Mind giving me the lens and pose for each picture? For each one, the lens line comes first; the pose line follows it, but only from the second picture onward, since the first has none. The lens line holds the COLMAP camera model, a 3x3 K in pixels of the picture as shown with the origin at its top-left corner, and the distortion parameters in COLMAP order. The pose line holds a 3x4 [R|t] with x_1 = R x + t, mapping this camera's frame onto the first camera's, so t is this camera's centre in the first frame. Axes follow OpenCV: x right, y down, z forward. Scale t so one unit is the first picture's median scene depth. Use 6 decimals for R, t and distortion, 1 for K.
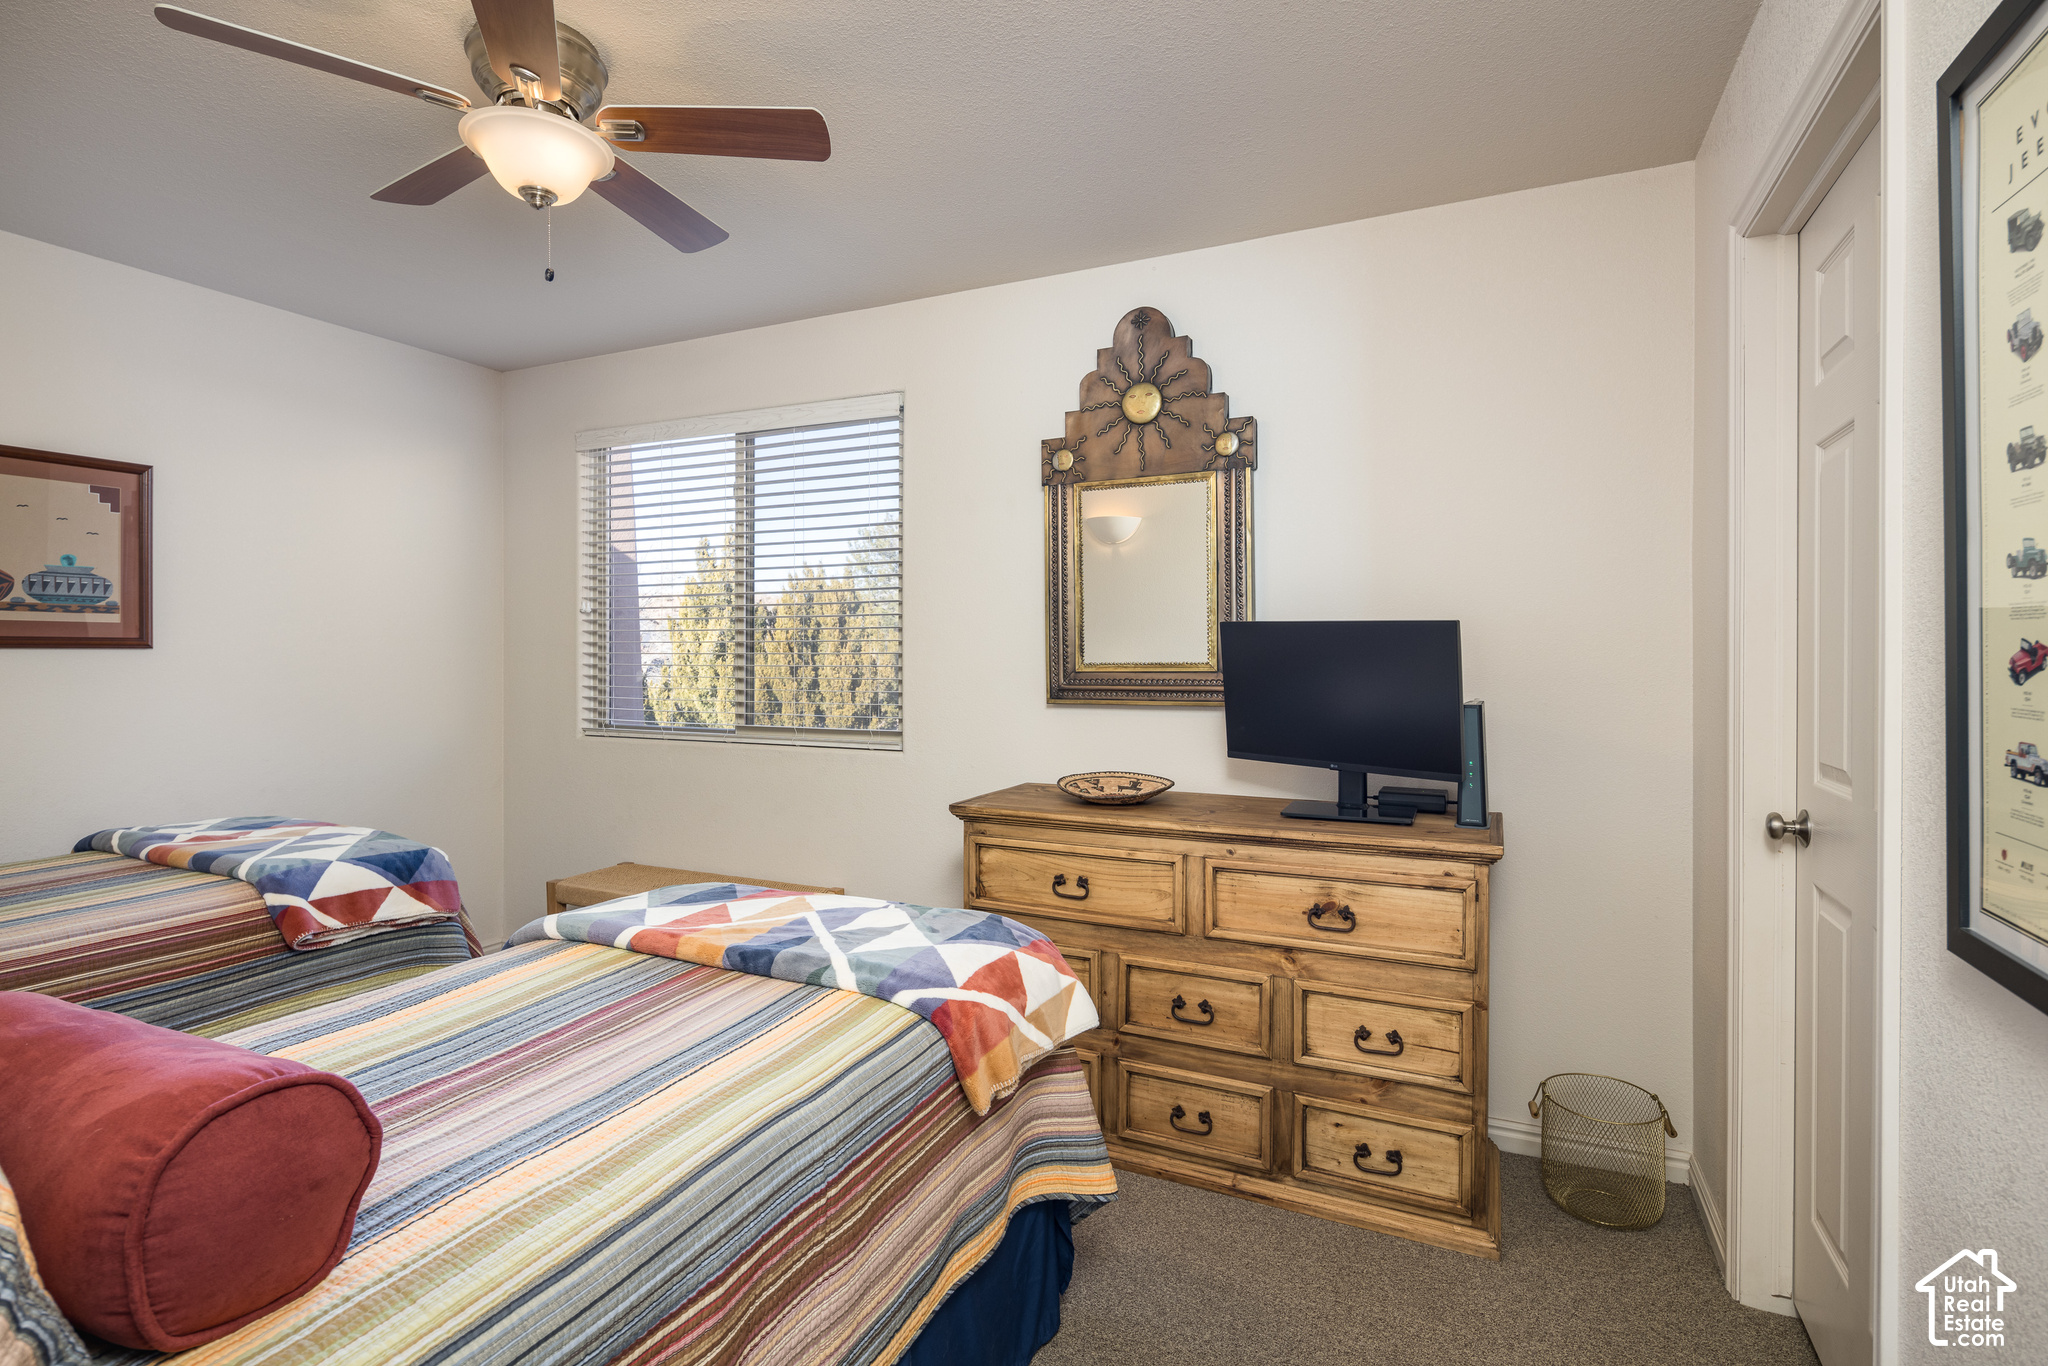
lens RADIAL K [[972.7, 0, 1024.4], [0, 972.7, 655.1], [0, 0, 1]] dist [-0.000664, -0.000553]
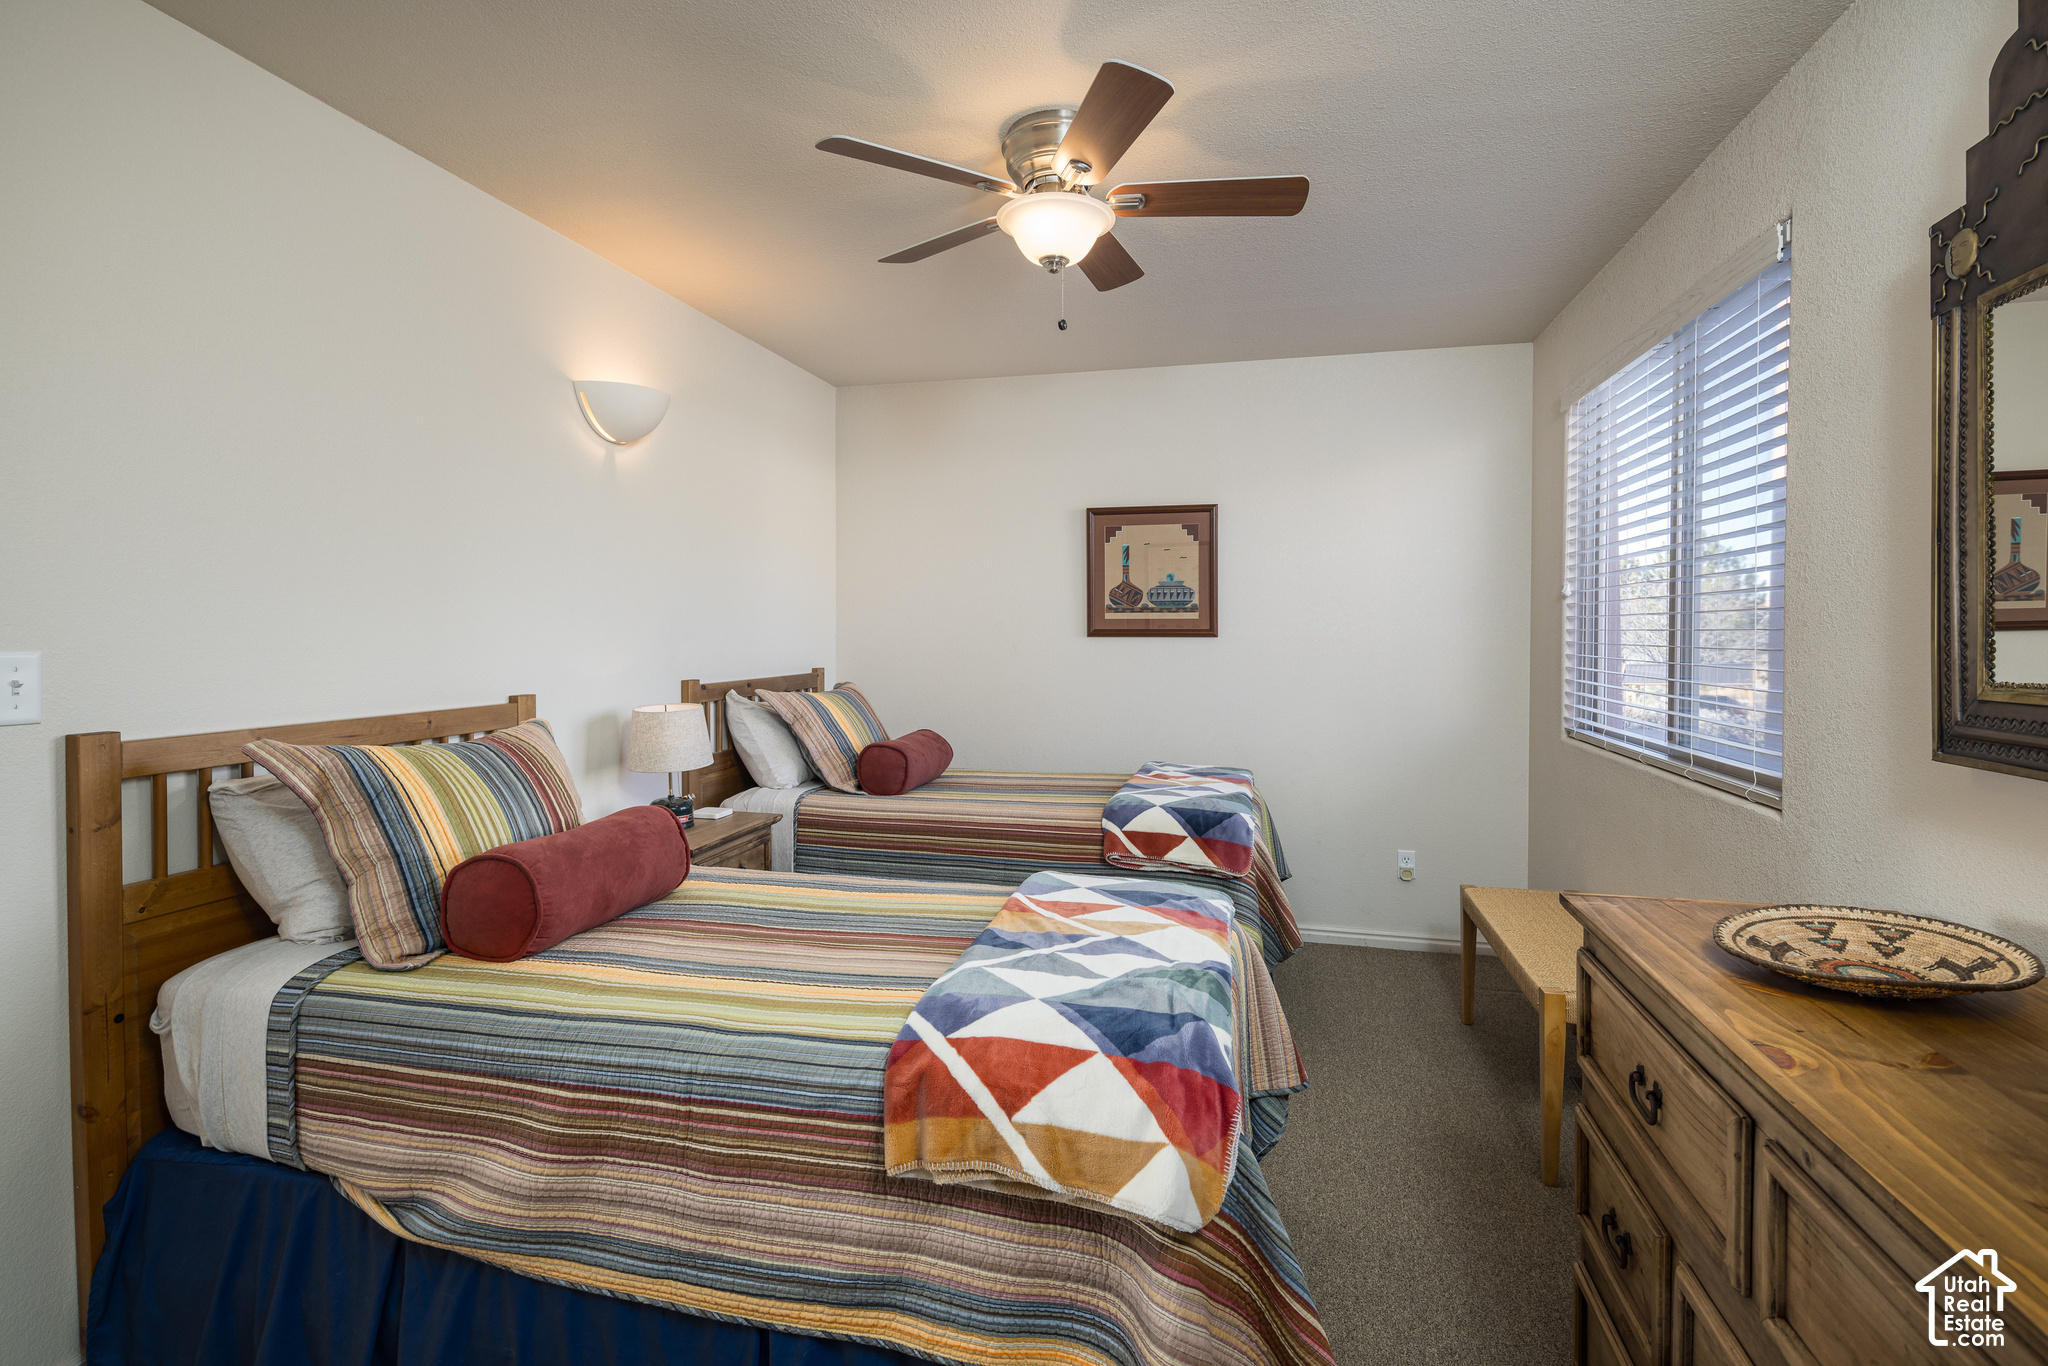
lens RADIAL K [[989.8, 0, 1026.8], [0, 989.8, 641.5], [0, 0, 1]] dist [0.000541, -0.000037]
pose [[0.201204, 0.011272, -0.979485, 0.529806], [-0.001915, 0.999936, 0.011114, -0.019165], [0.979548, -0.000361, 0.201213, 0.569520]]
